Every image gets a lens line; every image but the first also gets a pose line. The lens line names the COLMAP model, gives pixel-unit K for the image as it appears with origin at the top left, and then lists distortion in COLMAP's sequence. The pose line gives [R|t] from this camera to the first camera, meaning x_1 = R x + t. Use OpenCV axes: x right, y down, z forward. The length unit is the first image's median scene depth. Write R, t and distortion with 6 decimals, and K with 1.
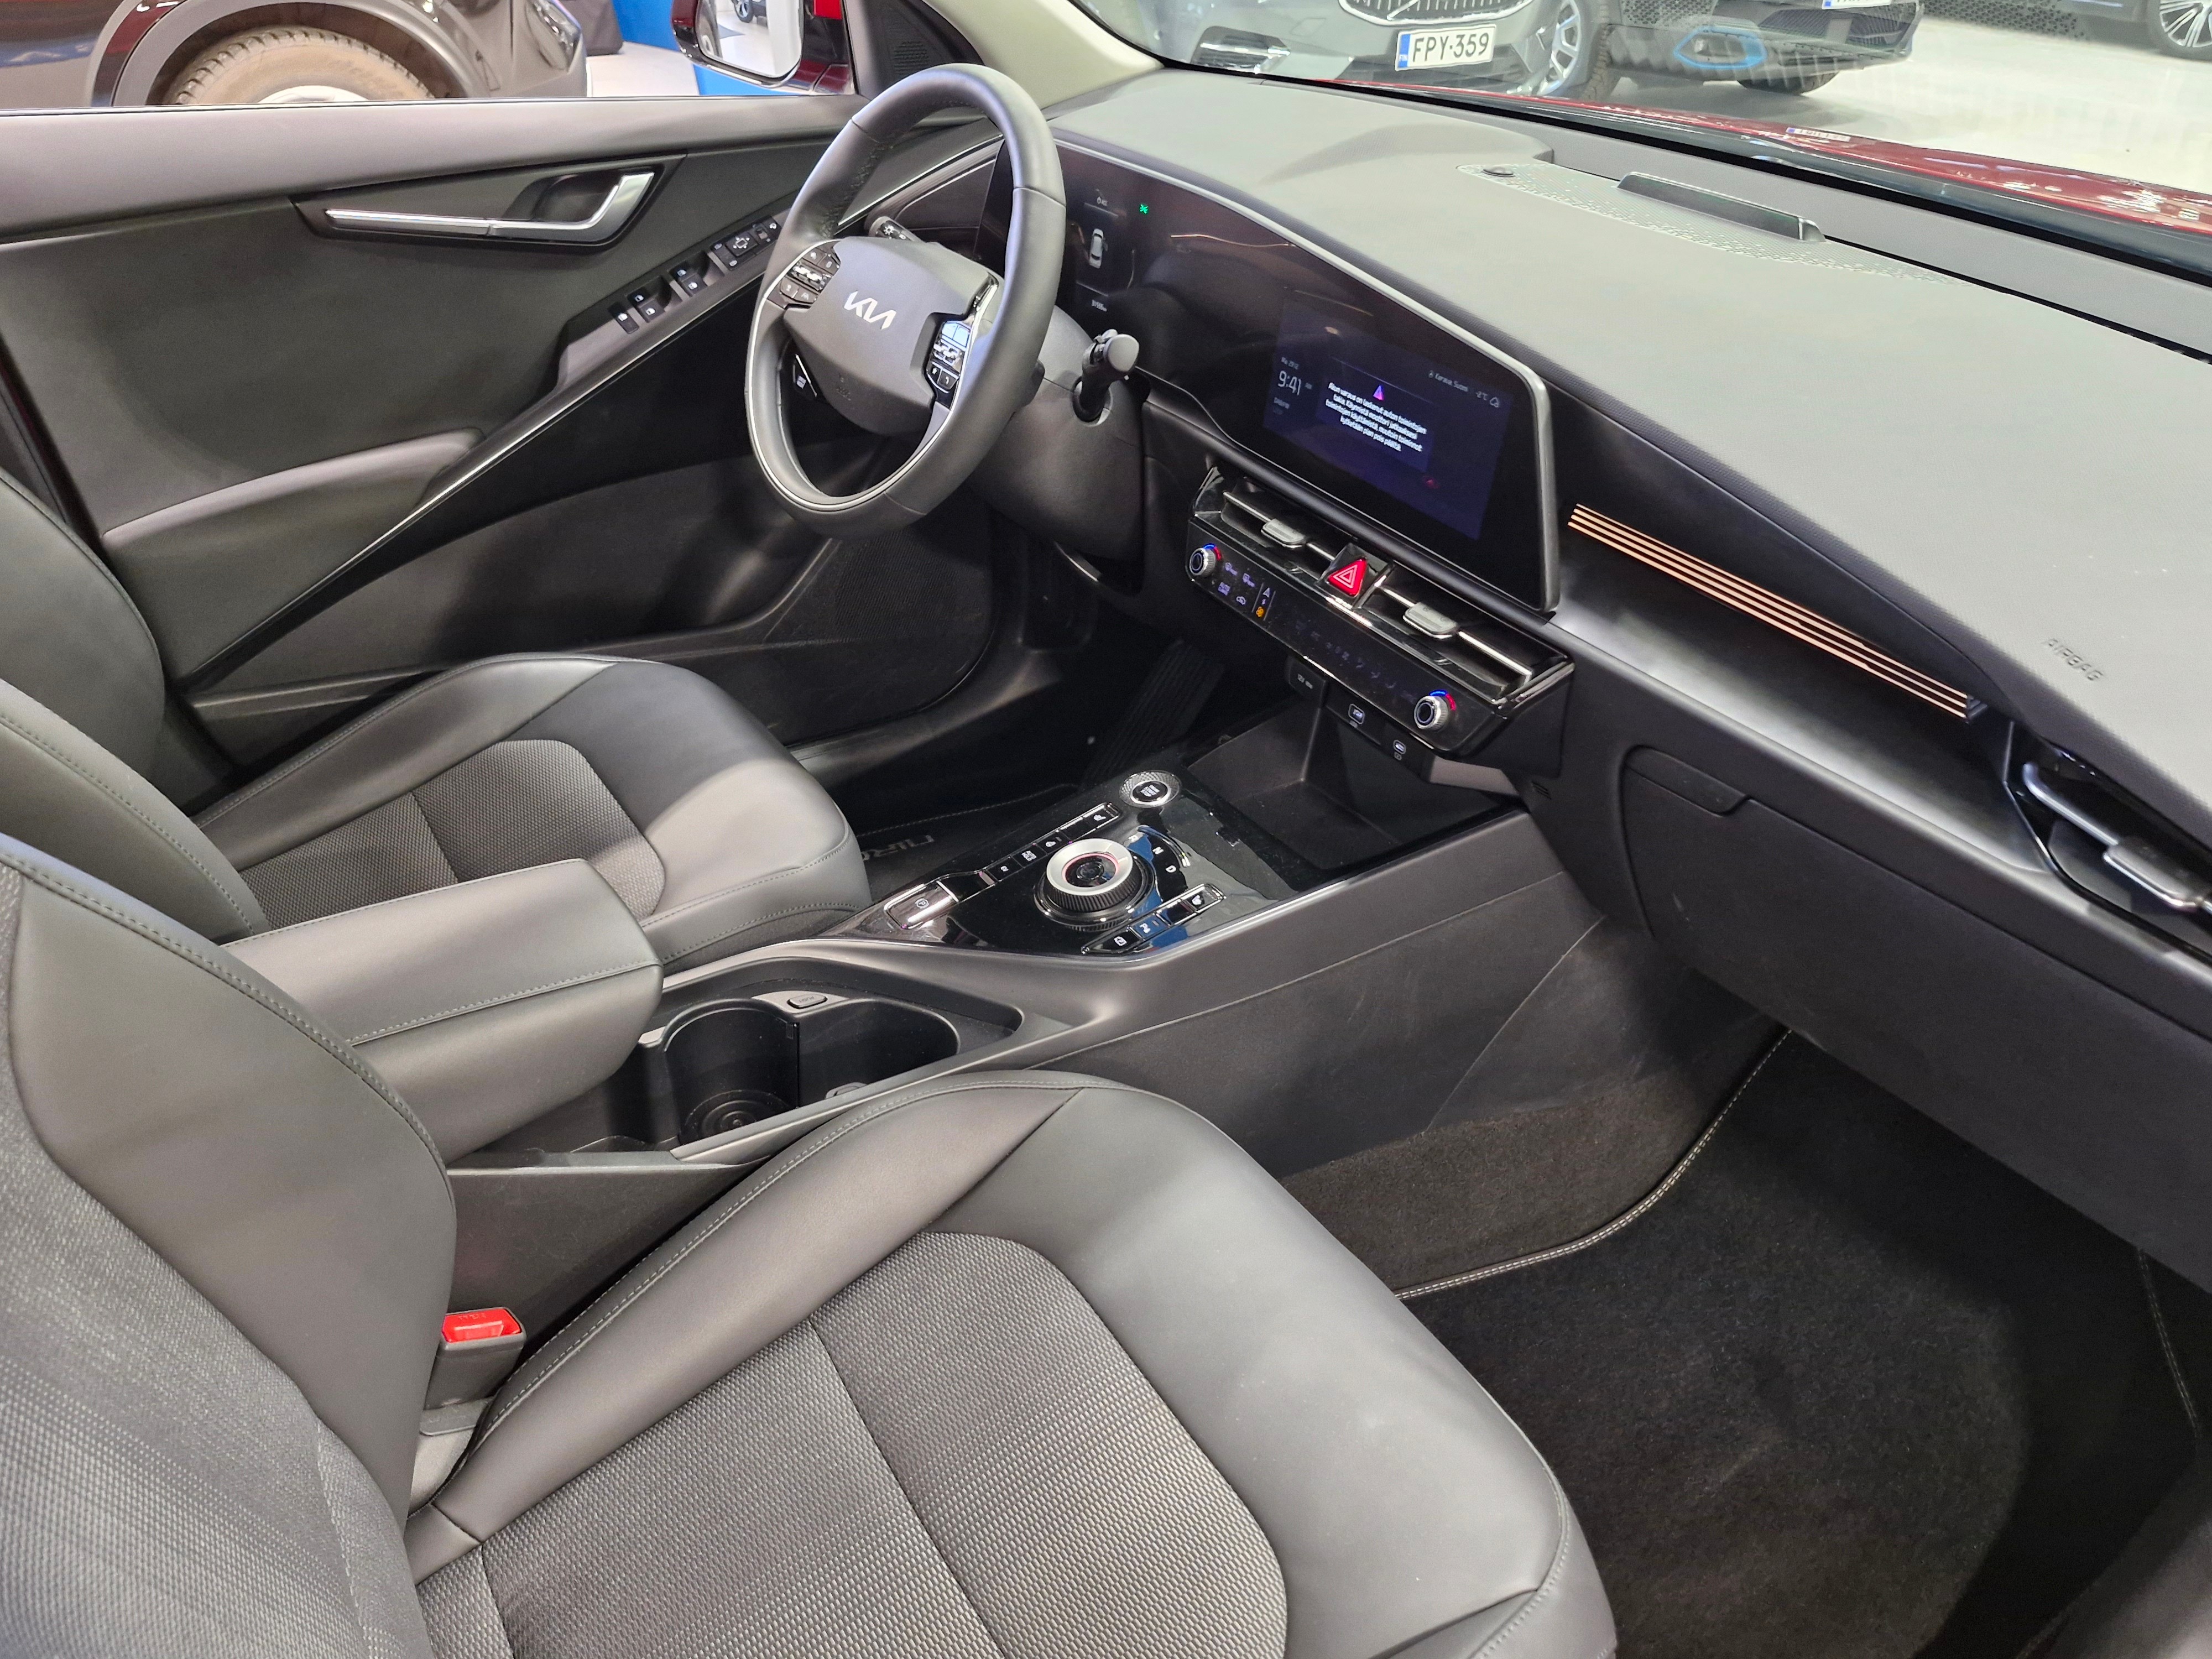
lens RADIAL K [[1658.9, 0, 1106.0], [0, 1658.9, 829.5], [0, 0, 1]] dist [0.106856, -0.137953]
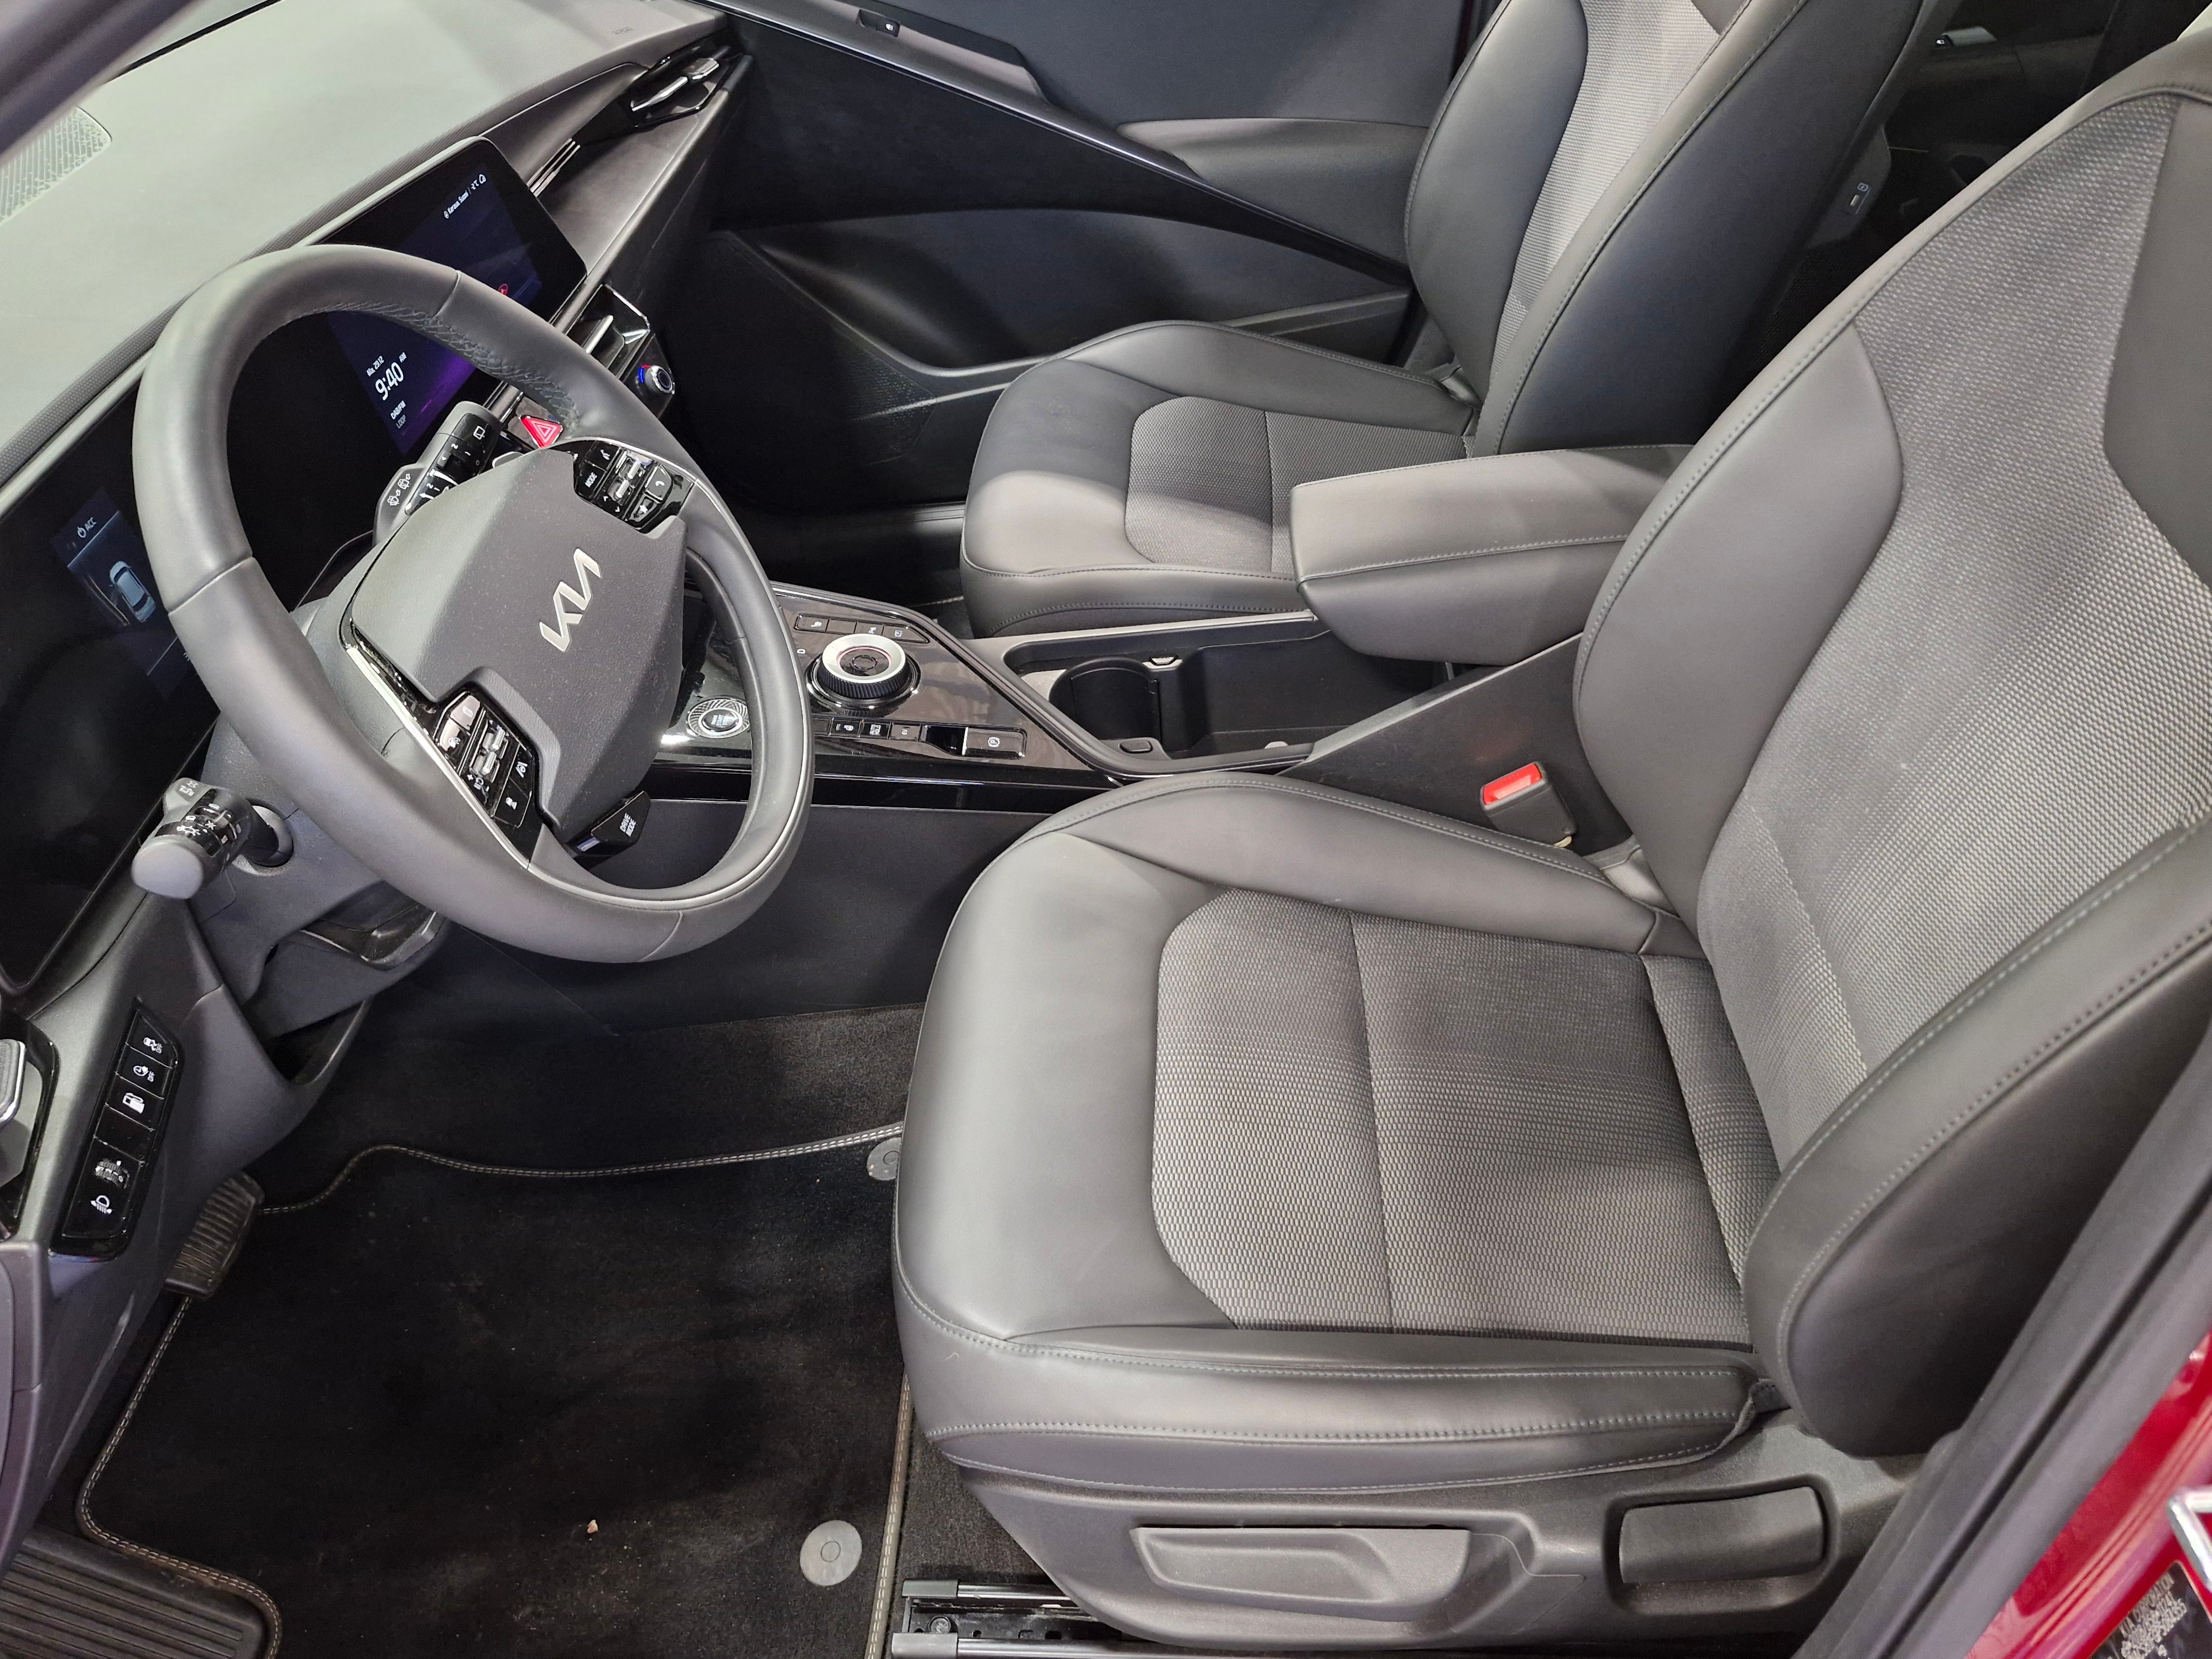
lens RADIAL K [[1655.4, 0, 1097.2], [0, 1655.4, 825.7], [0, 0, 1]] dist [0.110808, -0.178758]
pose [[-0.807681, -0.340663, 0.481248, -0.662976], [0.388960, 0.305573, 0.869100, -0.792165], [-0.443127, 0.889142, -0.114301, 1.122944]]
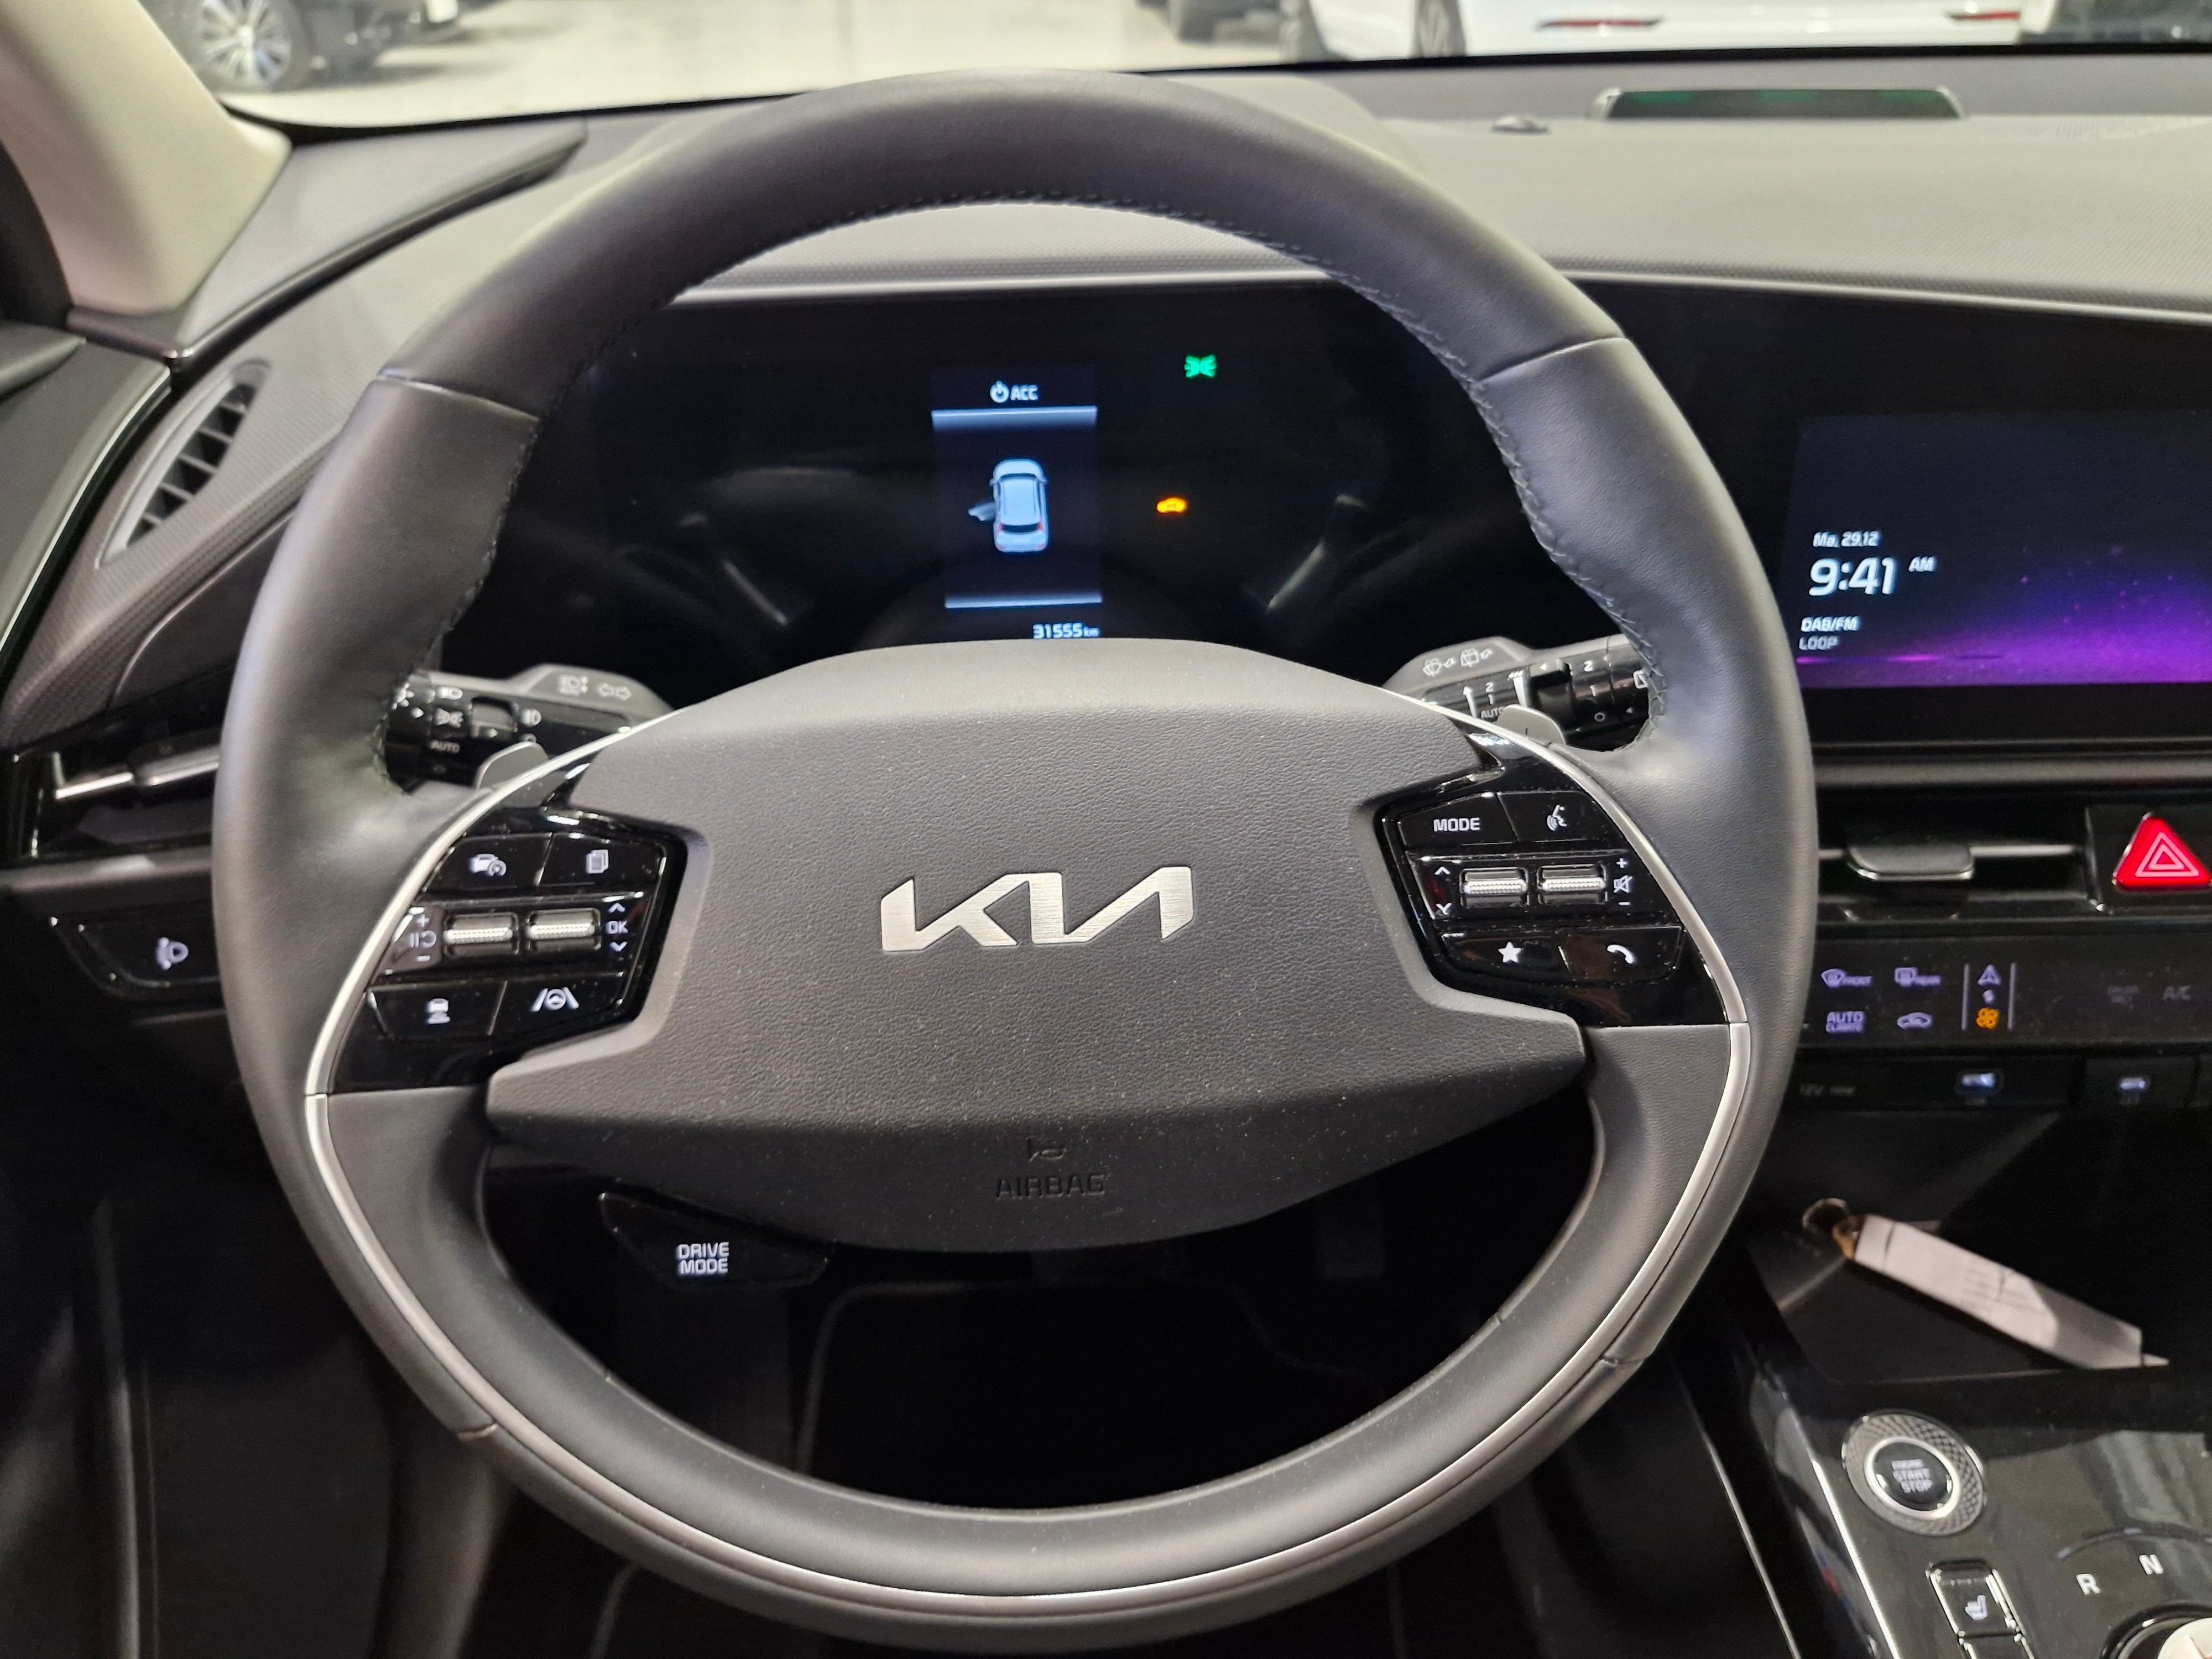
lens RADIAL K [[1701.9, 0, 1132.3], [0, 1701.9, 832.7], [0, 0, 1]] dist [0.118954, -0.181663]
pose [[0.499350, -0.463931, 0.731722, -0.367026], [0.494134, 0.846229, 0.199319, -0.395466], [-0.711675, 0.262039, 0.651809, 0.836611]]
